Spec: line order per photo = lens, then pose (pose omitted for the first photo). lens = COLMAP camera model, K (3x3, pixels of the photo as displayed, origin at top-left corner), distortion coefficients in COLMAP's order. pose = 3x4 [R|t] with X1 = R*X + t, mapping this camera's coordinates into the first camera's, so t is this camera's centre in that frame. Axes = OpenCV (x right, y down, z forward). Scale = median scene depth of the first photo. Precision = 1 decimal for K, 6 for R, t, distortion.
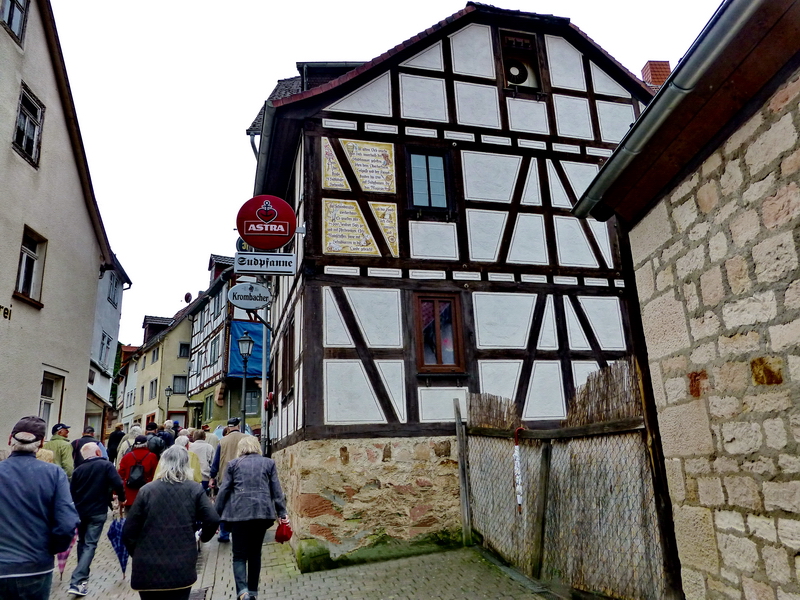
lens RADIAL K [[565.9, 0, 400.0], [0, 565.9, 300.0], [0, 0, 1]] dist [0.004770, 0.002360]
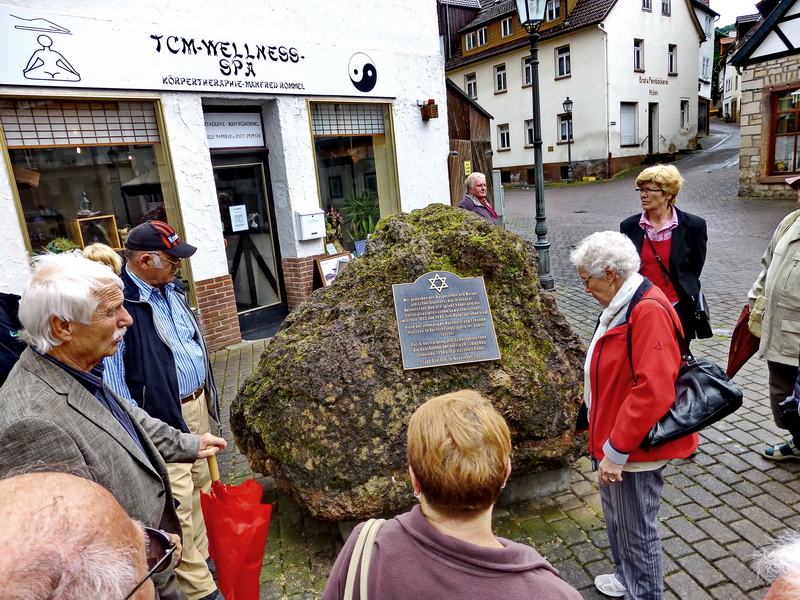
lens RADIAL K [[570.6, 0, 400.0], [0, 570.6, 300.0], [0, 0, 1]] dist [-0.002489, -0.001792]
pose [[0.575135, 0.171566, -0.799866, 0.509036], [0.286450, 0.873623, 0.393356, -0.277434], [0.766268, -0.455354, 0.453306, -0.922121]]
